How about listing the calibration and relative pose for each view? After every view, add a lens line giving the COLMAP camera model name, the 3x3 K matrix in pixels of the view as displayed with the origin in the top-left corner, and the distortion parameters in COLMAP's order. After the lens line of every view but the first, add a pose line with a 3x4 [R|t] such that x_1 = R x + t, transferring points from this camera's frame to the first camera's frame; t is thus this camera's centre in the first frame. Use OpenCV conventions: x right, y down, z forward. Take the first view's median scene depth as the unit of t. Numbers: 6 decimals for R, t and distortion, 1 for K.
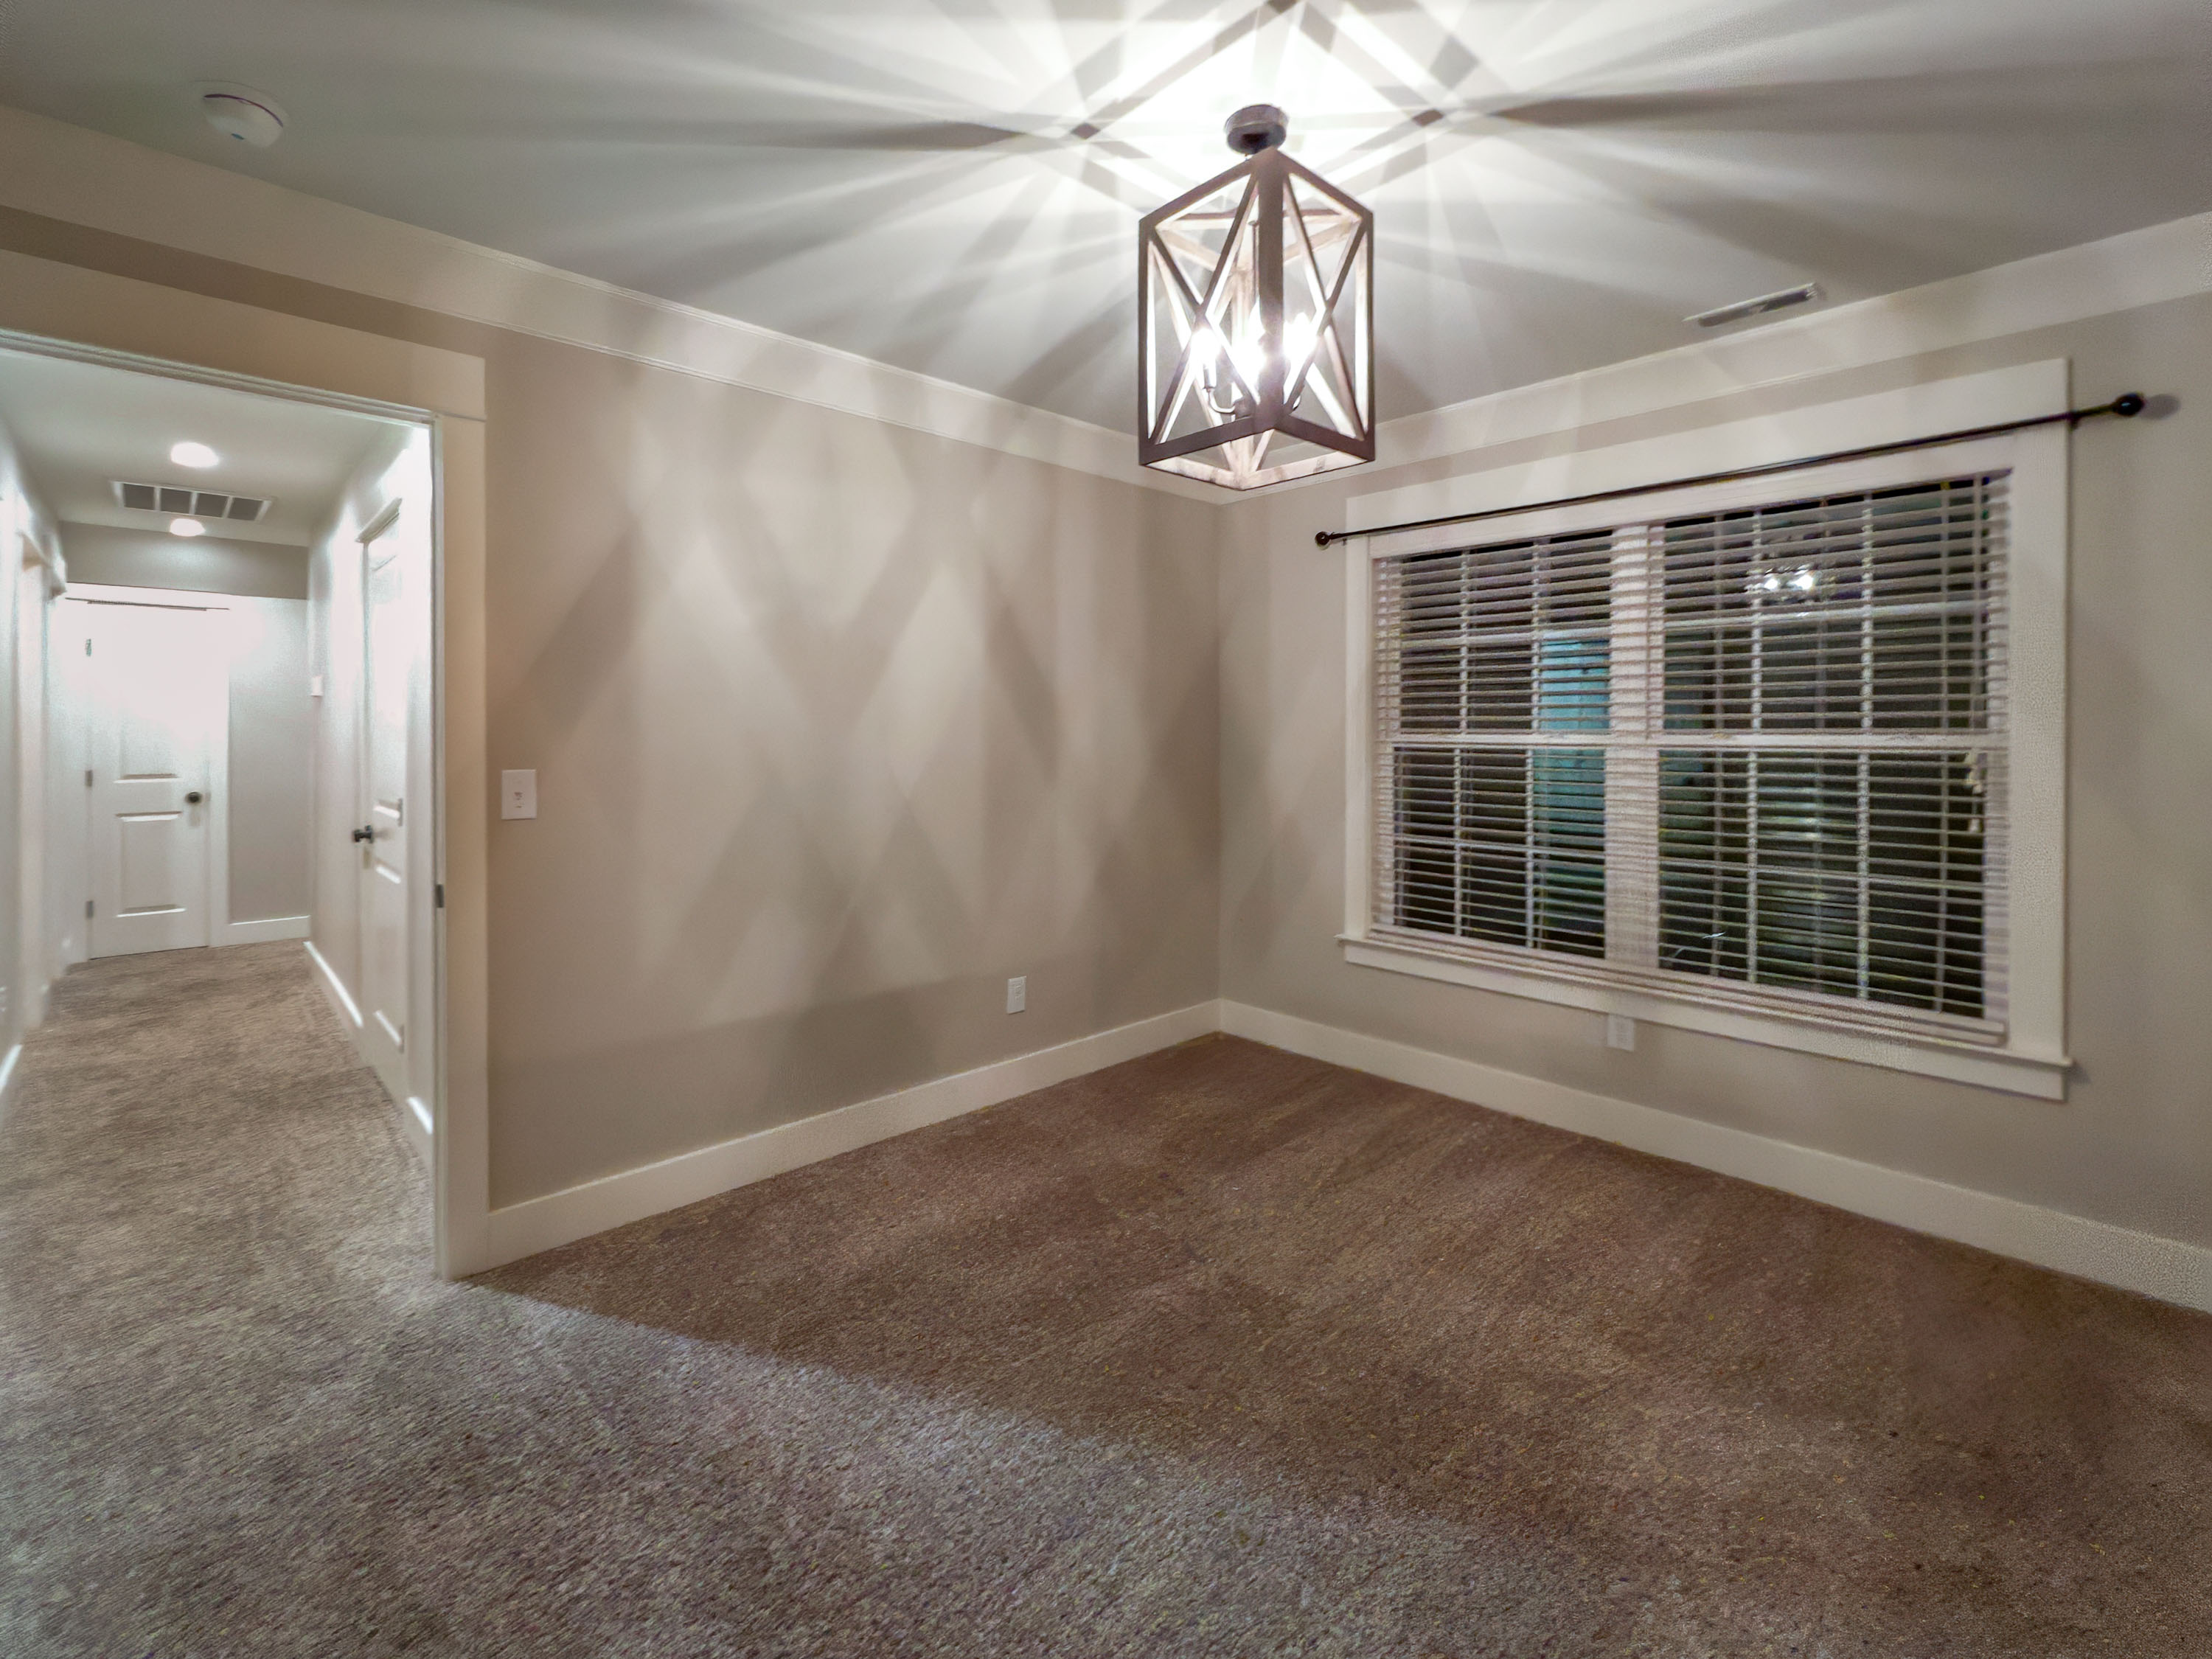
lens RADIAL K [[1045.0, 0, 1102.8], [0, 1045.0, 747.2], [0, 0, 1]] dist [0.004158, 0.000457]
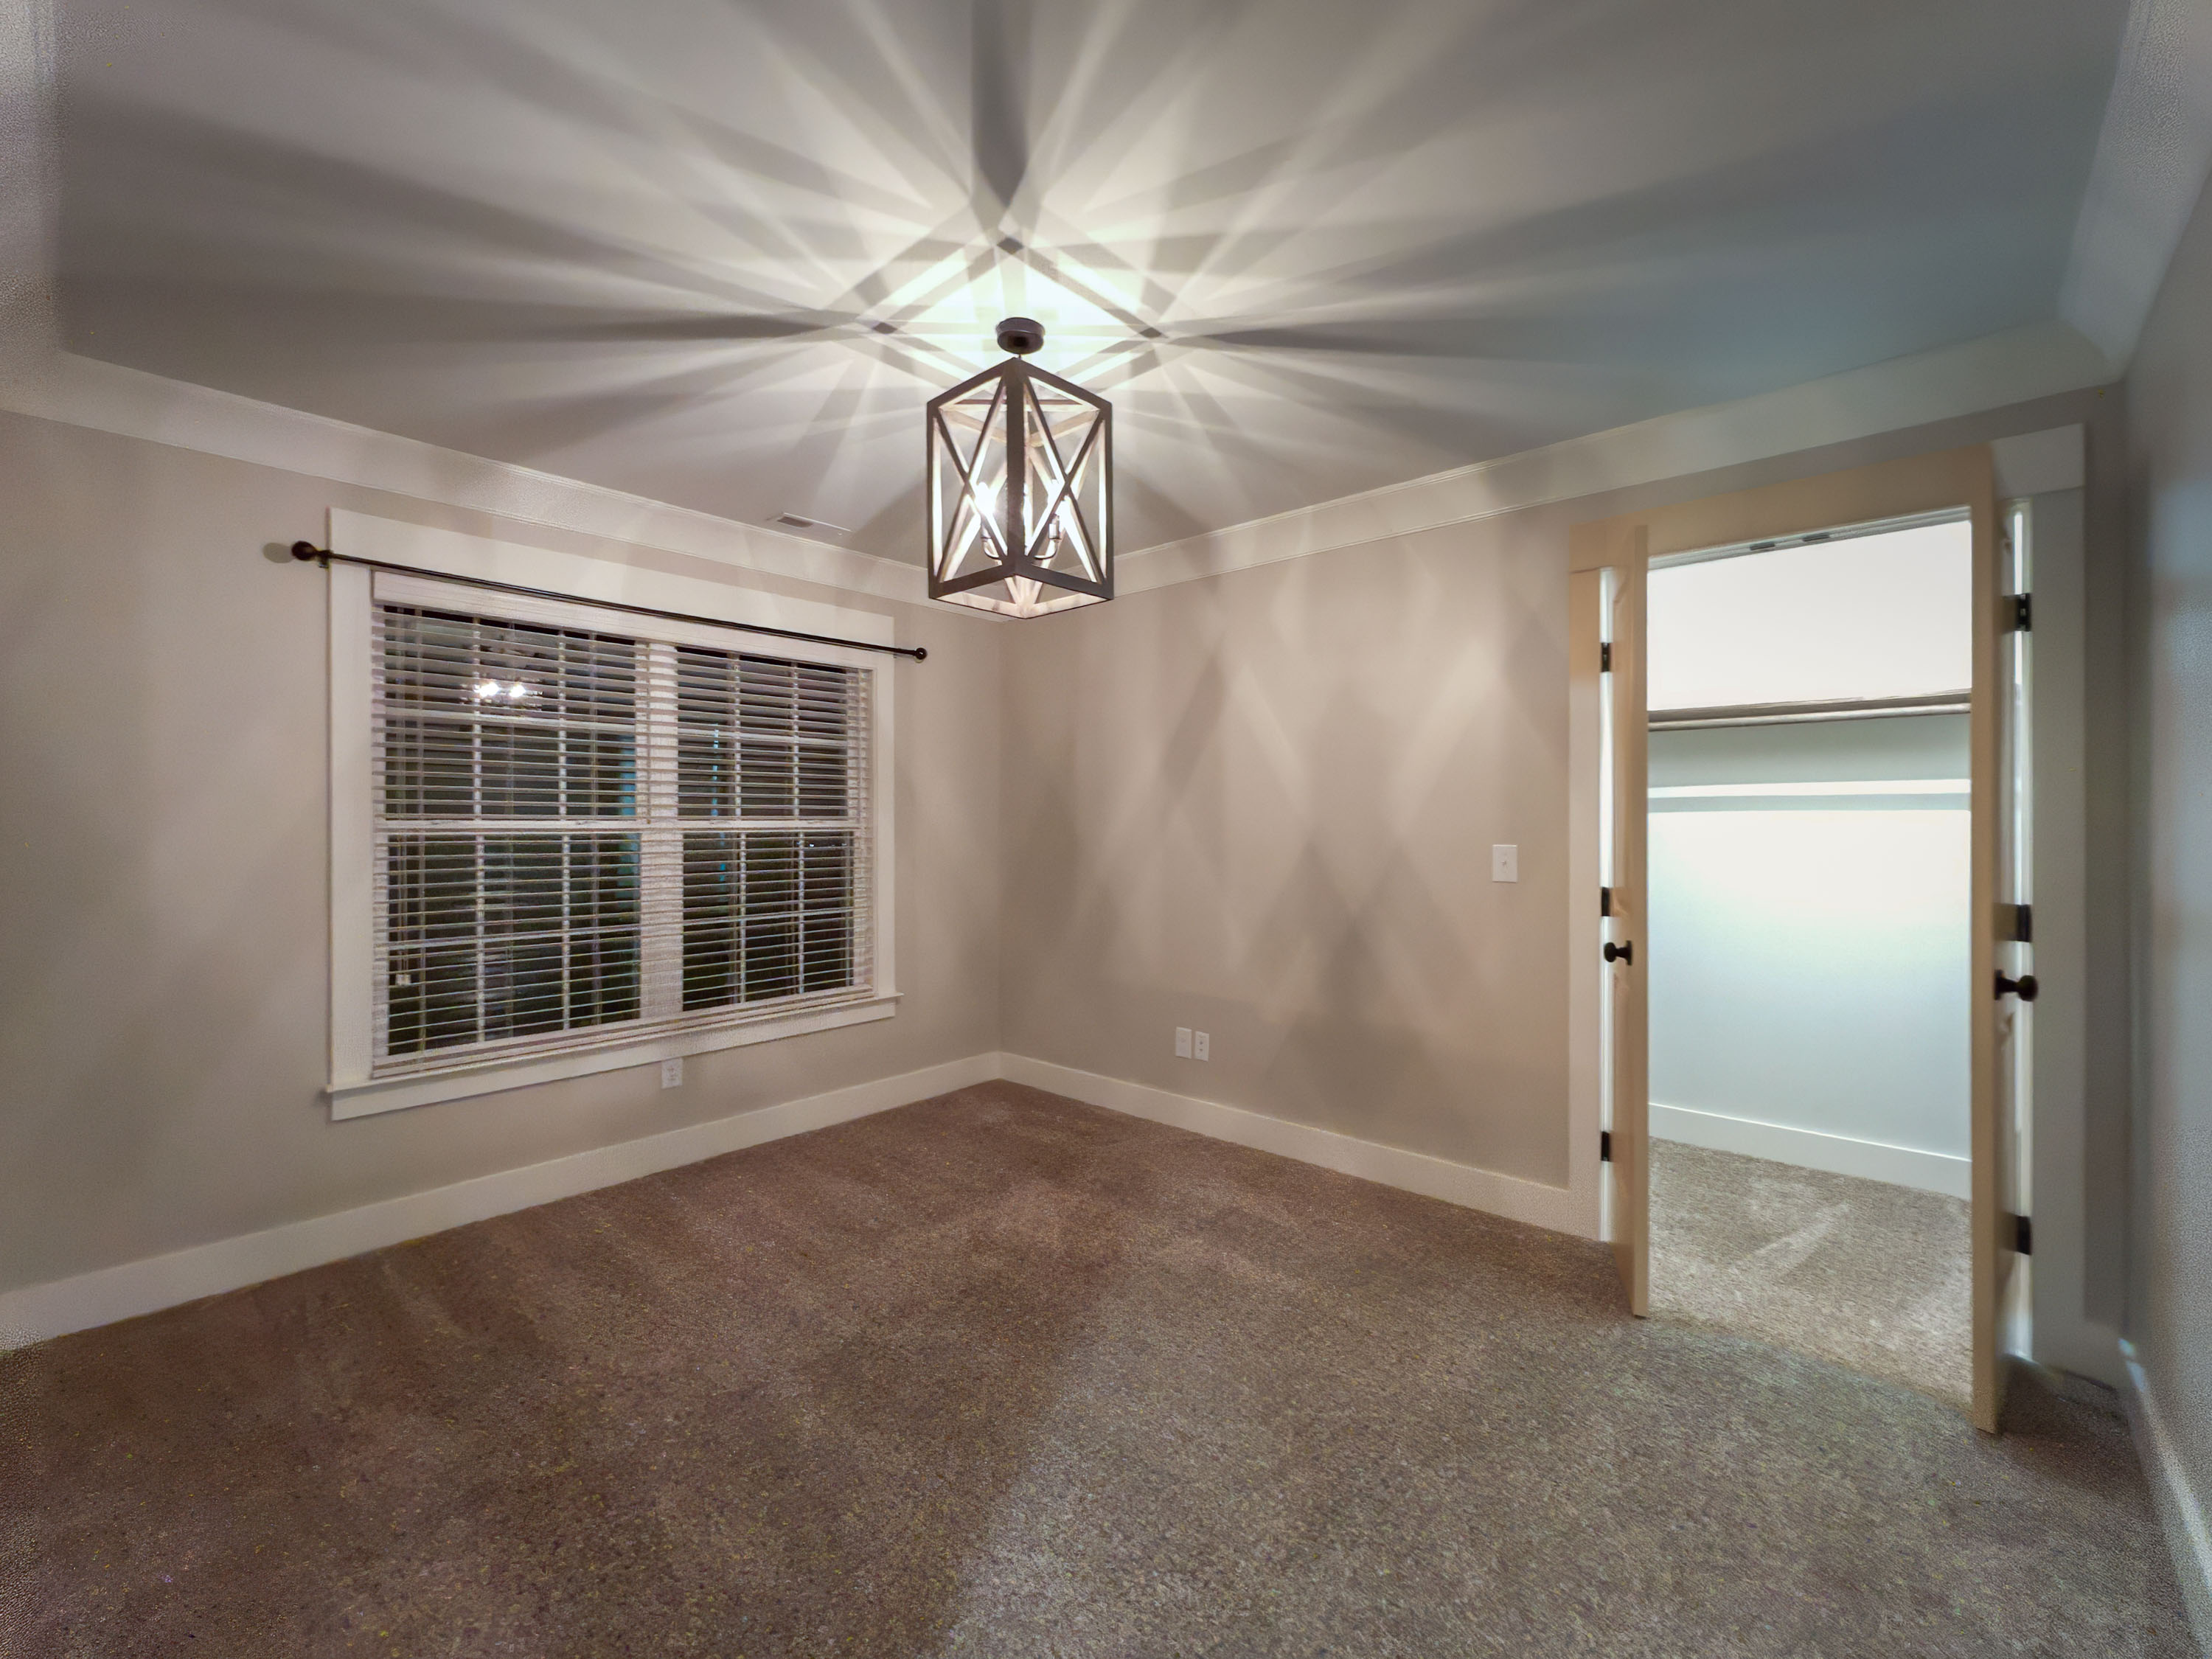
lens RADIAL K [[900.2, 0, 1106.0], [0, 900.2, 829.5], [0, 0, 1]] dist [-0.023860, 0.000065]
pose [[-0.094219, -0.012477, 0.995473, -0.630739], [0.012878, 0.999823, 0.013751, -0.010392], [-0.995468, 0.014115, -0.094041, 0.689404]]
